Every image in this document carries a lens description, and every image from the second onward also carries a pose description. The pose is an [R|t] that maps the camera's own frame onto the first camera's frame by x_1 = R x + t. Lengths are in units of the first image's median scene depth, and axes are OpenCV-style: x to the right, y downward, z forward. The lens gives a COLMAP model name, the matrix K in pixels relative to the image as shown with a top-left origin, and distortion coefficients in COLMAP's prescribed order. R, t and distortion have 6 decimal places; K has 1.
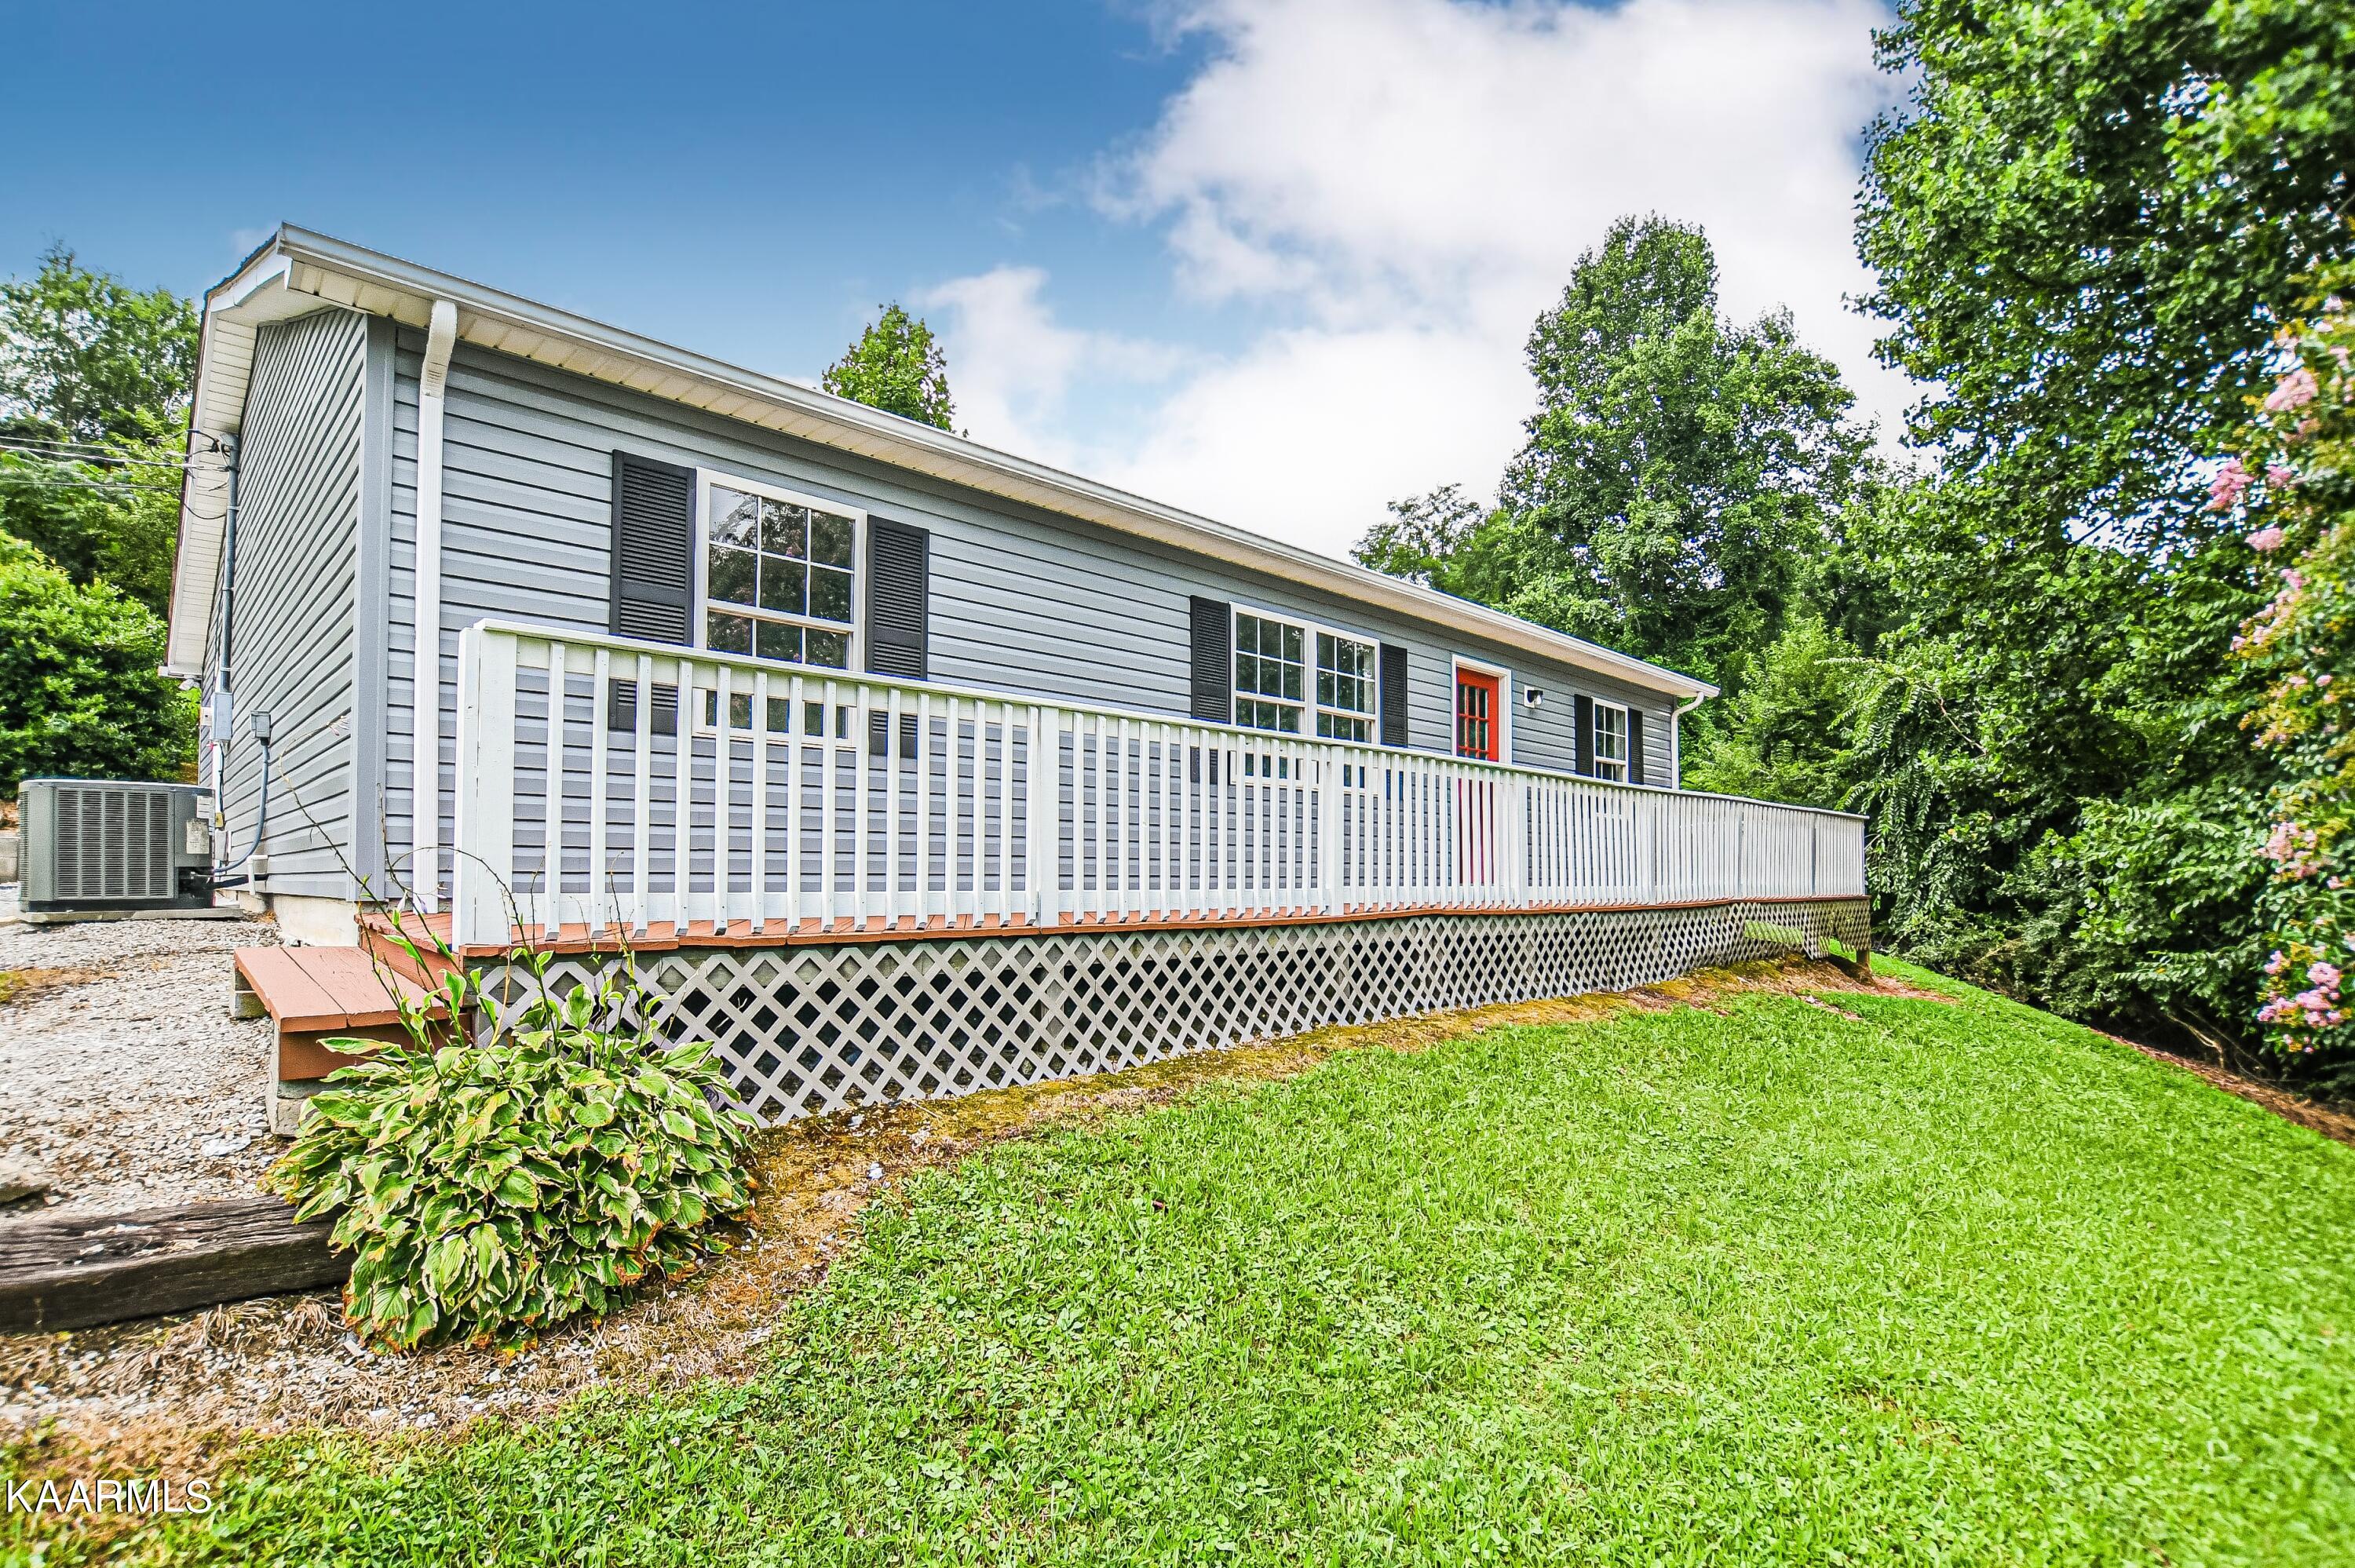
lens RADIAL K [[1117.0, 0, 1258.6], [0, 1117.0, 862.7], [0, 0, 1]] dist [-0.031327, 0.004895]
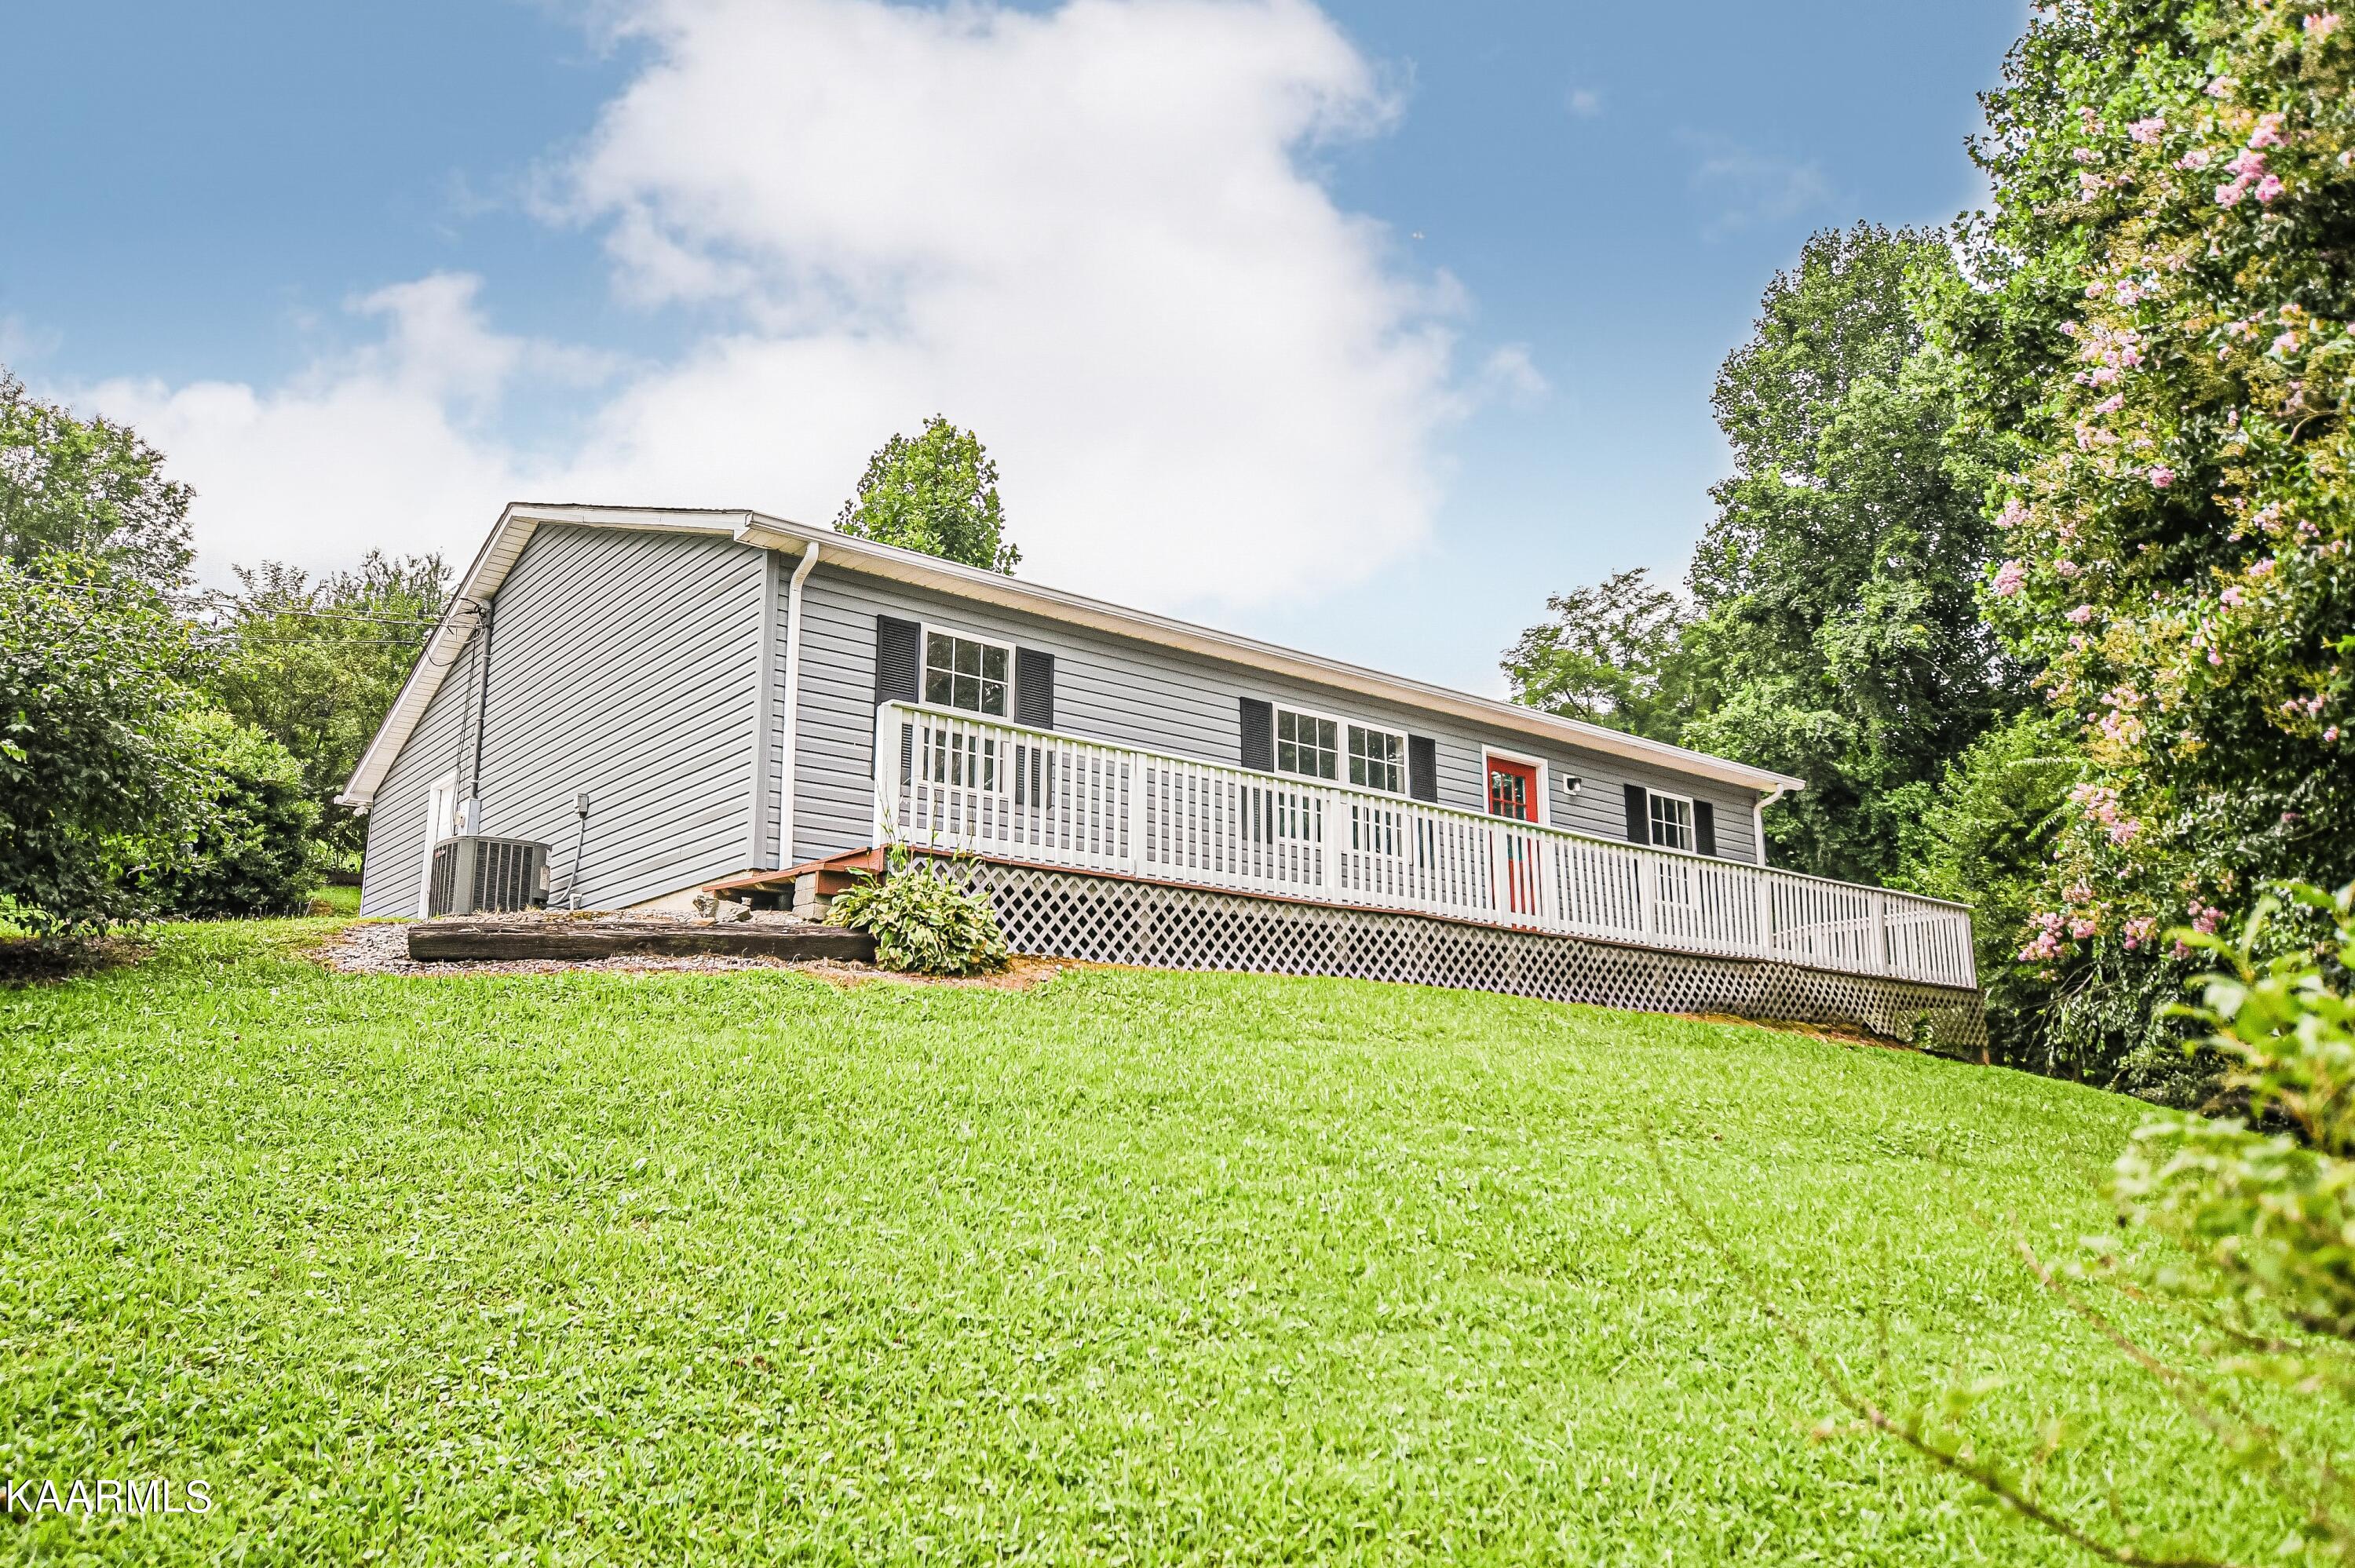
lens RADIAL K [[1659.2, 0, 1177.5], [0, 1659.2, 784.0], [0, 0, 1]] dist [0.000778, 0.004813]
pose [[0.990728, -0.031042, -0.132268, 0.074085], [0.003249, 0.978683, -0.205352, 0.158578], [0.135823, 0.203018, 0.969709, -0.533403]]
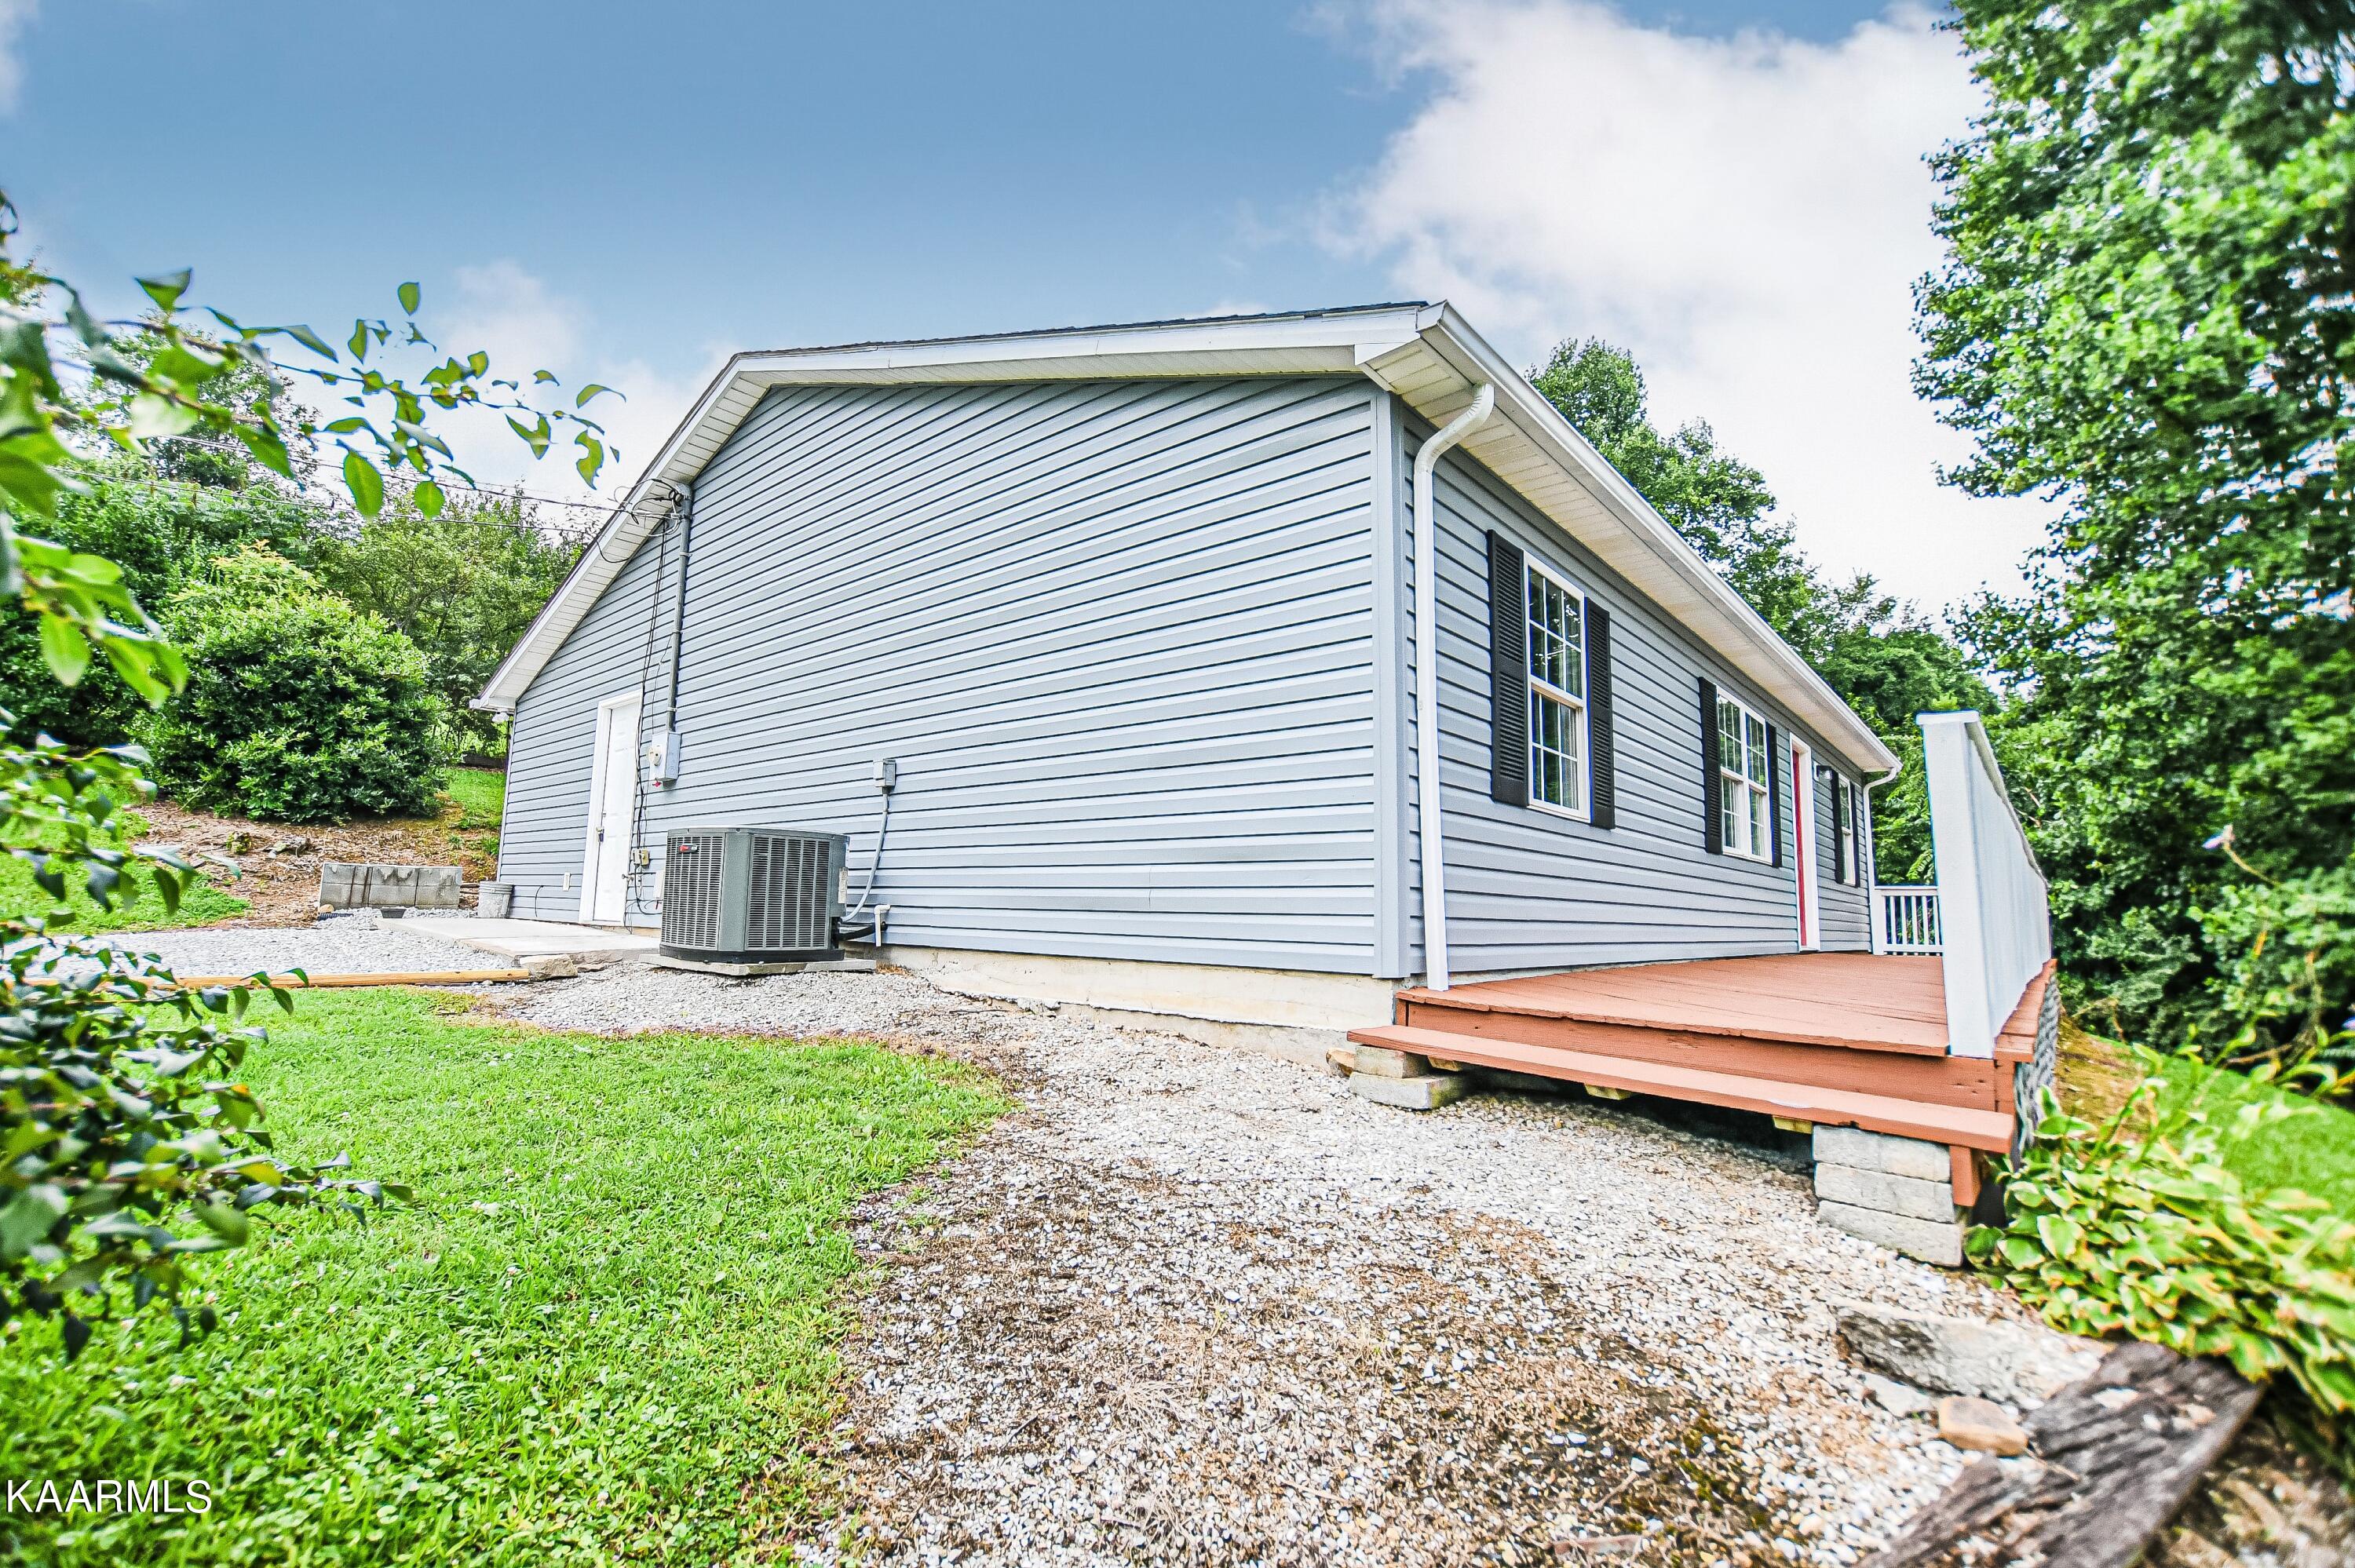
lens RADIAL K [[1040.6, 0, 1177.5], [0, 1040.6, 784.0], [0, 0, 1]] dist [-0.030088, -0.000110]
pose [[0.999196, 0.028012, 0.028678, -0.365721], [-0.024634, 0.993400, -0.112021, -0.009231], [-0.031627, 0.111225, 0.993292, 0.029842]]
